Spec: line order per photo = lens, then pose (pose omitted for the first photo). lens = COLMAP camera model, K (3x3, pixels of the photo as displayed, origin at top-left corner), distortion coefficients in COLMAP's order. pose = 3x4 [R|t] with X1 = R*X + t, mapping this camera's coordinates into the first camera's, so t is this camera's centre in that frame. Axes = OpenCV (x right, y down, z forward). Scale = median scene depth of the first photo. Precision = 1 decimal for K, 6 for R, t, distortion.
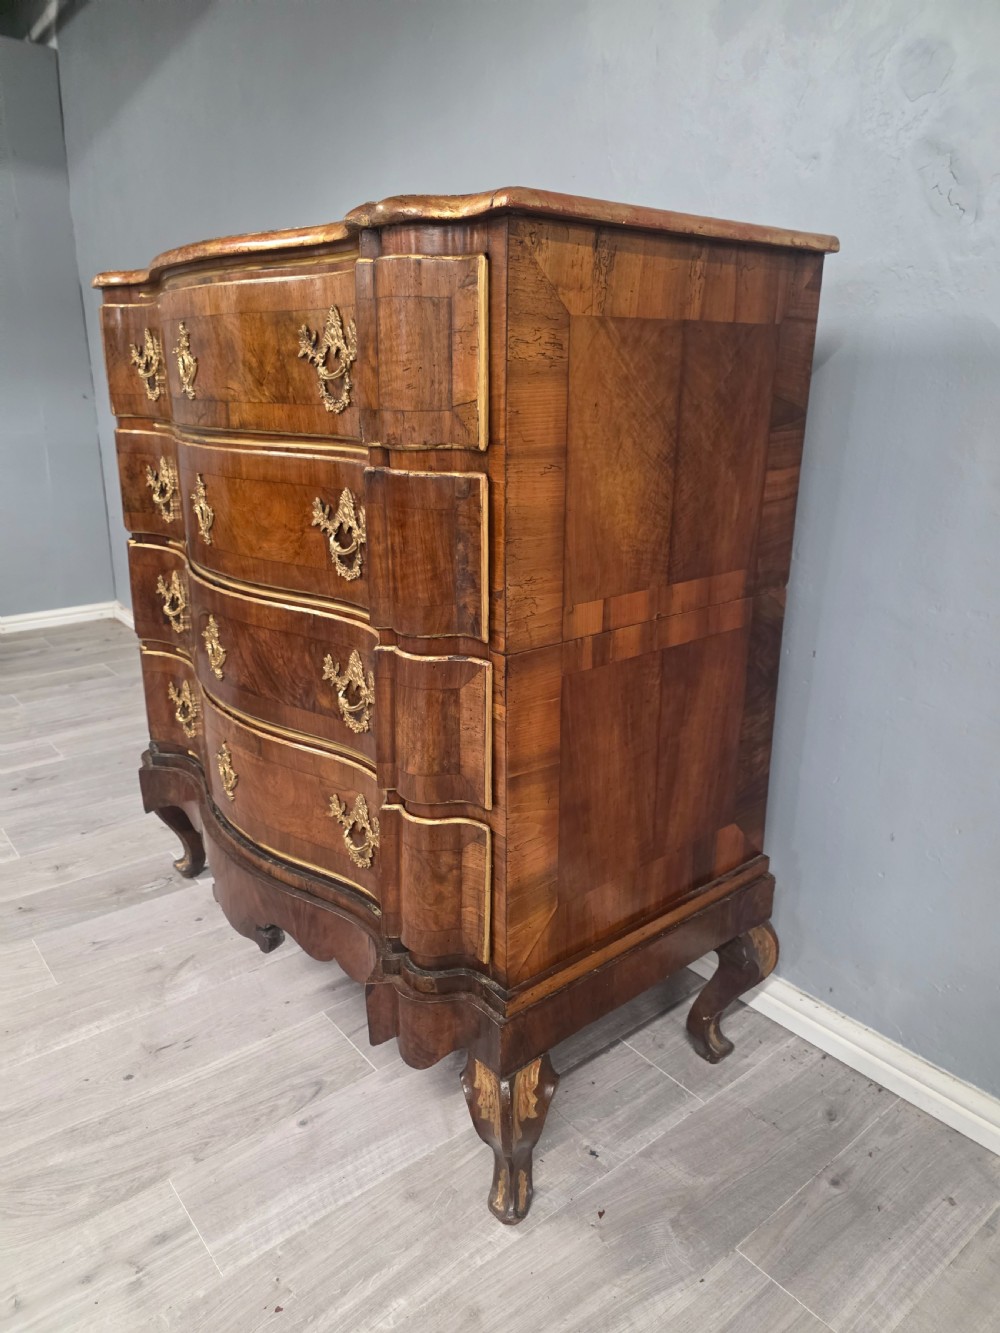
lens RADIAL K [[895.1, 0, 489.6], [0, 895.1, 670.9], [0, 0, 1]] dist [0.070544, -0.073826]
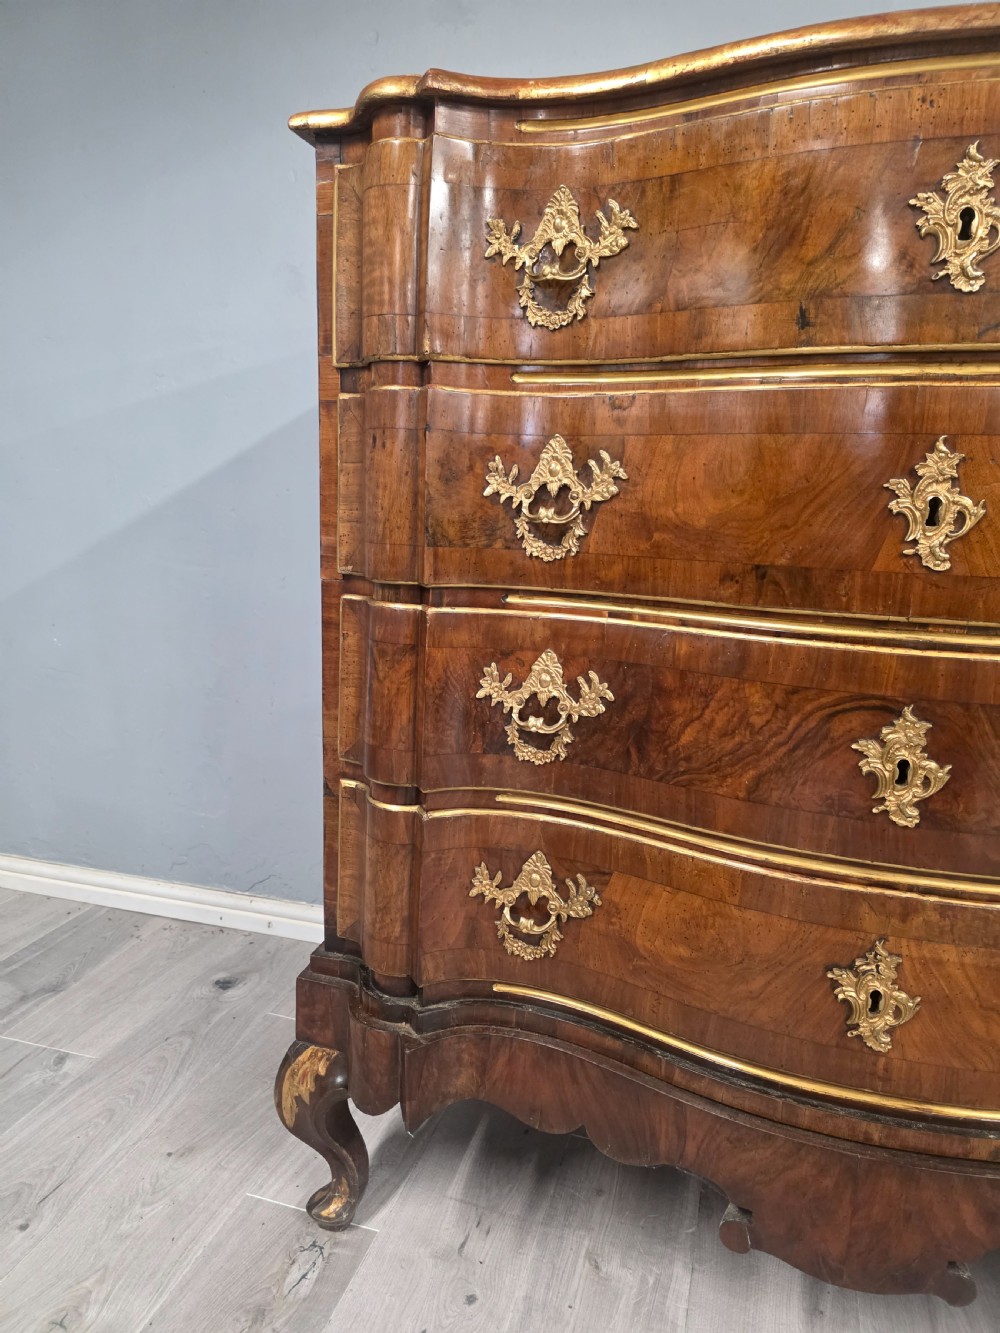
lens RADIAL K [[895.1, 0, 504.6], [0, 895.1, 671.4], [0, 0, 1]] dist [0.070544, -0.073826]
pose [[0.820654, -0.092025, 0.563966, -0.909476], [0.146143, 0.987924, -0.051455, -0.101174], [-0.552420, 0.124647, 0.824193, 0.782266]]
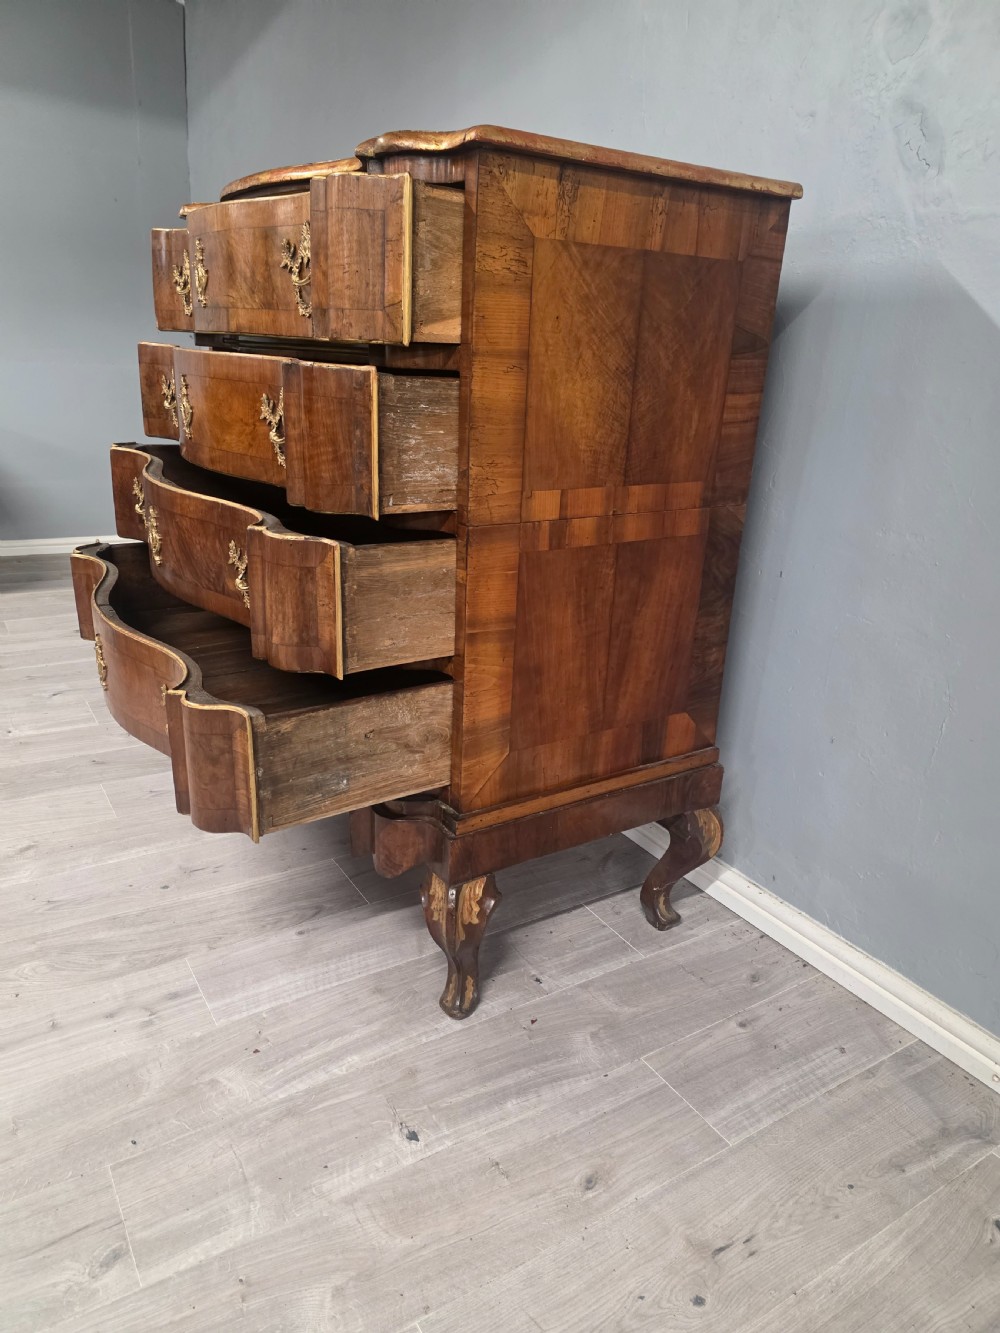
lens RADIAL K [[895.1, 0, 497.4], [0, 895.1, 675.9], [0, 0, 1]] dist [0.070544, -0.073826]
pose [[0.992612, 0.080066, -0.091165, 0.150610], [-0.076989, 0.996353, 0.036782, 0.111197], [0.093778, -0.029492, 0.995156, -0.166666]]
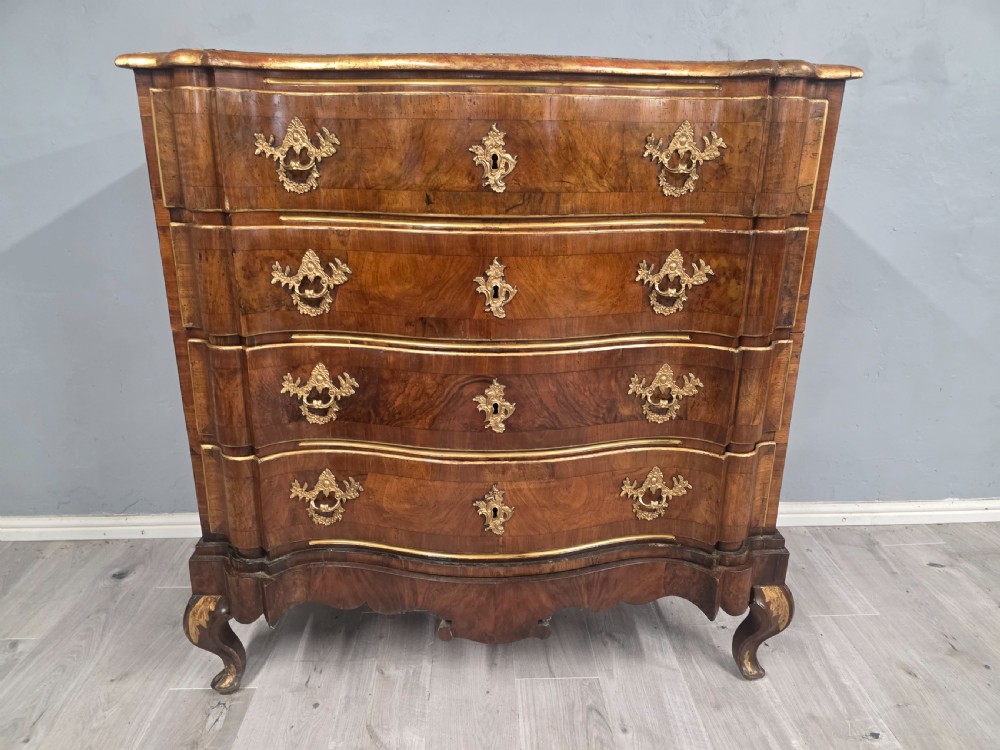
lens RADIAL K [[671.5, 0, 498.6], [0, 671.5, 370.8], [0, 0, 1]] dist [0.070544, -0.073826]
pose [[0.597116, -0.246062, 0.763483, -1.080792], [0.238675, 0.963181, 0.123756, -0.199679], [-0.765824, 0.108328, 0.633860, 0.517836]]
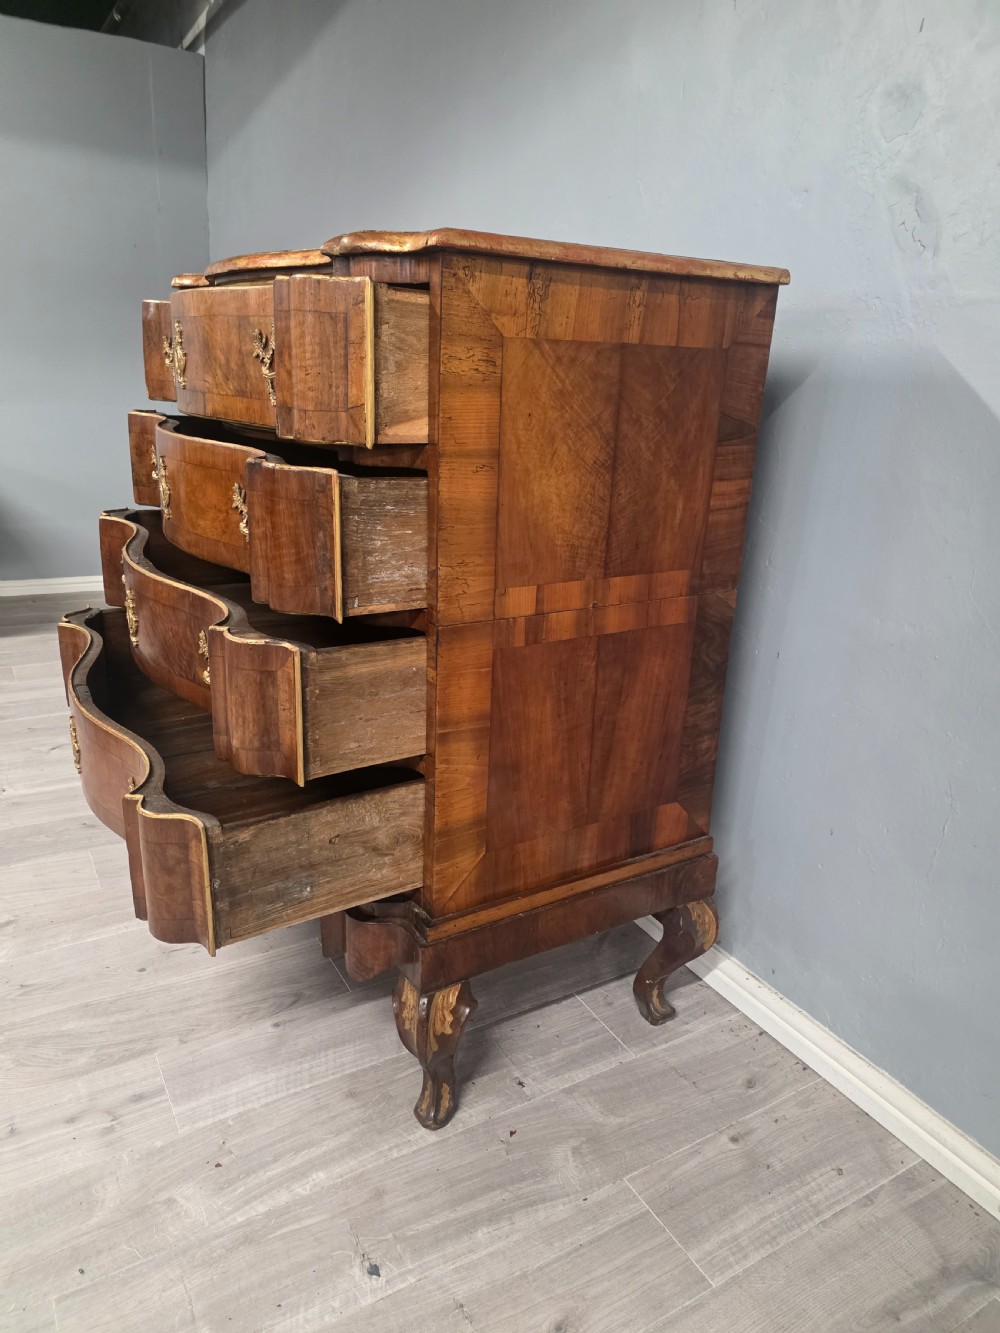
lens RADIAL K [[895.1, 0, 501.8], [0, 895.1, 667.9], [0, 0, 1]] dist [0.070544, -0.073826]
pose [[0.989212, 0.083542, -0.120332, 0.200949], [-0.082797, 0.996504, 0.011180, 0.013486], [0.120846, -0.001097, 0.992671, -0.116210]]
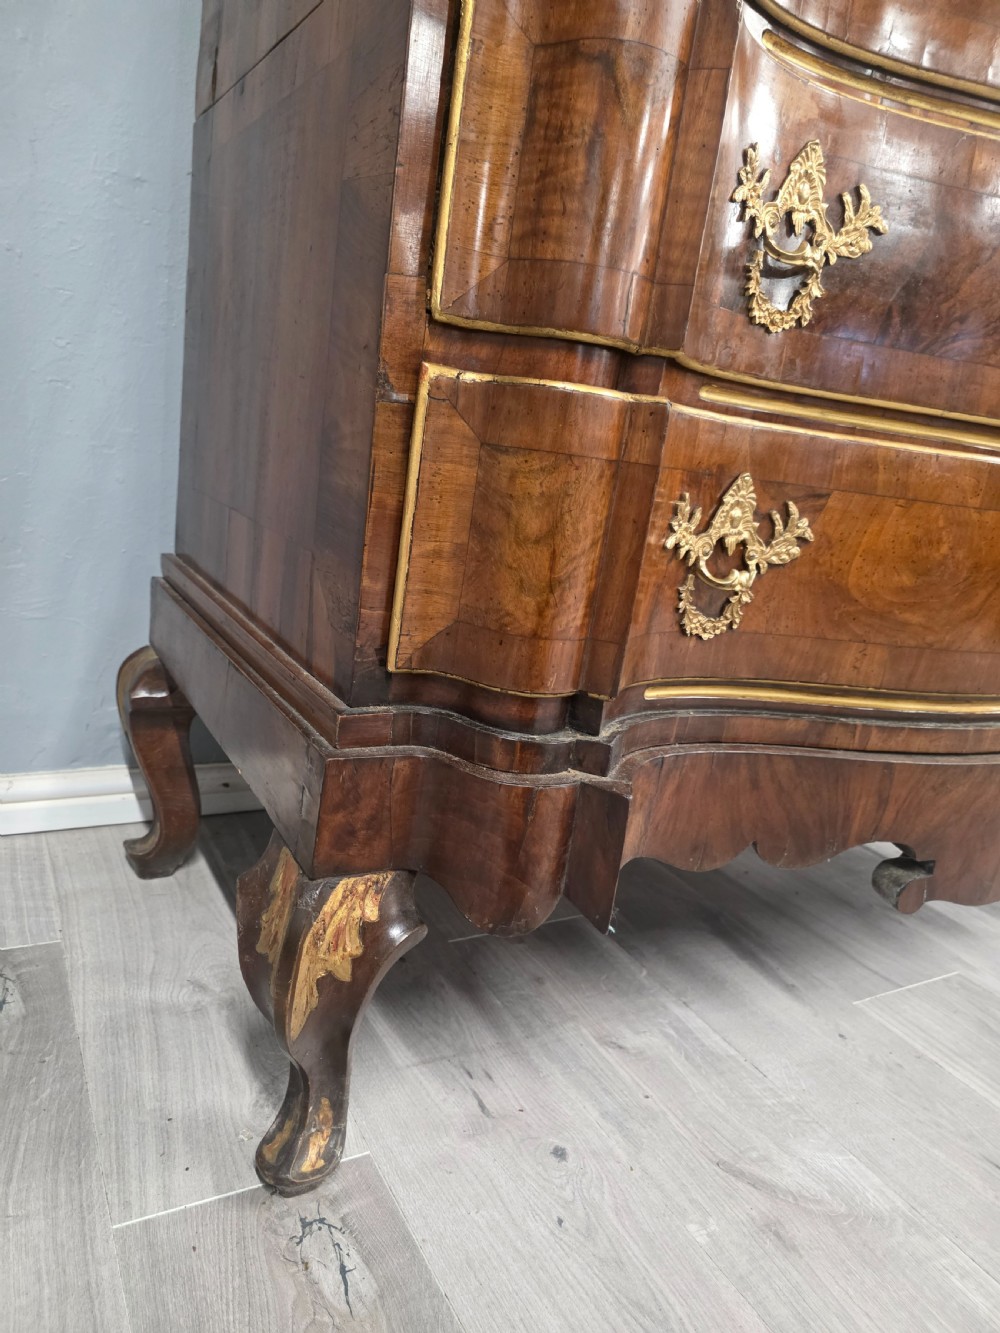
lens RADIAL K [[895.1, 0, 494.0], [0, 895.1, 660.4], [0, 0, 1]] dist [0.070544, -0.073826]
pose [[0.163101, -0.225759, 0.960433, -1.020208], [0.170171, 0.965316, 0.198009, -0.009805], [-0.971823, 0.131143, 0.195861, 1.459754]]
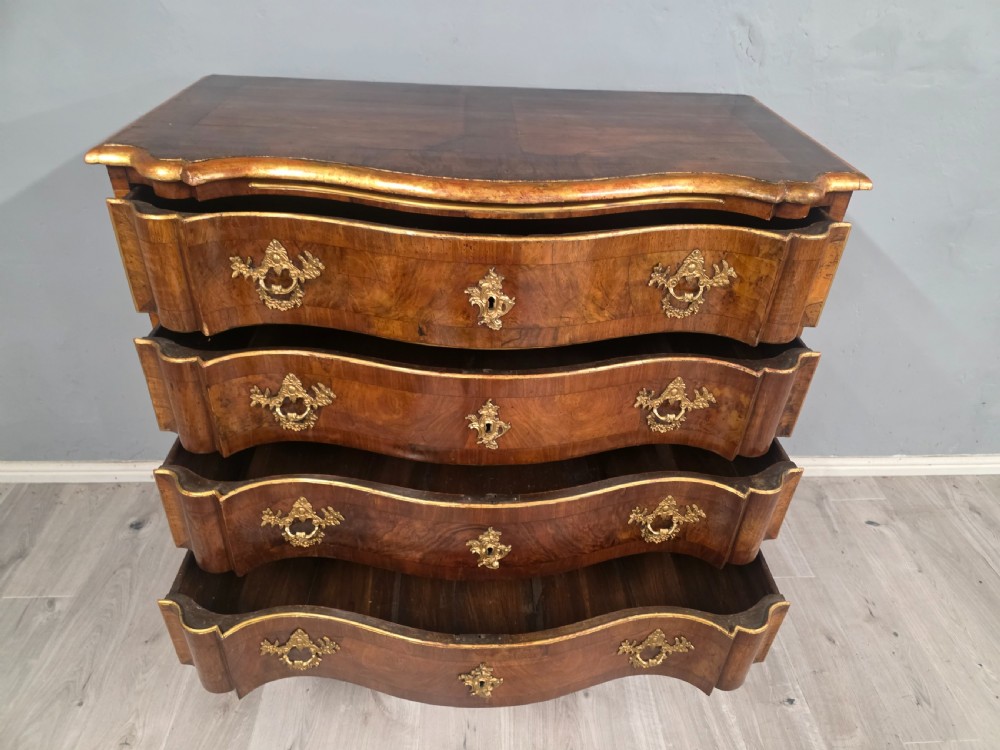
lens RADIAL K [[658.8, 0, 505.9], [0, 658.8, 373.5], [0, 0, 1]] dist [0.040829, -0.034891]
pose [[0.587178, -0.459739, 0.666229, -0.914837], [0.202598, 0.880329, 0.428922, -0.618344], [-0.783694, -0.116877, 0.610053, 0.531814]]
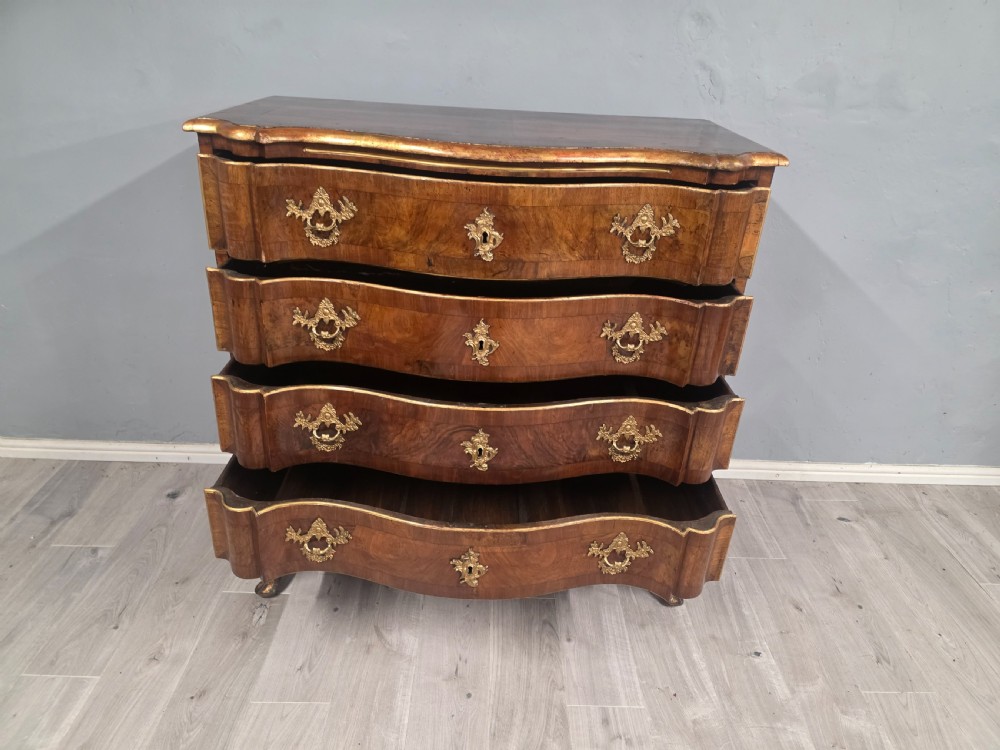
lens RADIAL K [[658.8, 0, 503.2], [0, 658.8, 379.9], [0, 0, 1]] dist [0.040829, -0.034891]
pose [[0.616125, -0.360685, 0.700212, -1.136403], [0.189624, 0.930768, 0.312593, -0.463354], [-0.764482, -0.059819, 0.641864, 0.347877]]
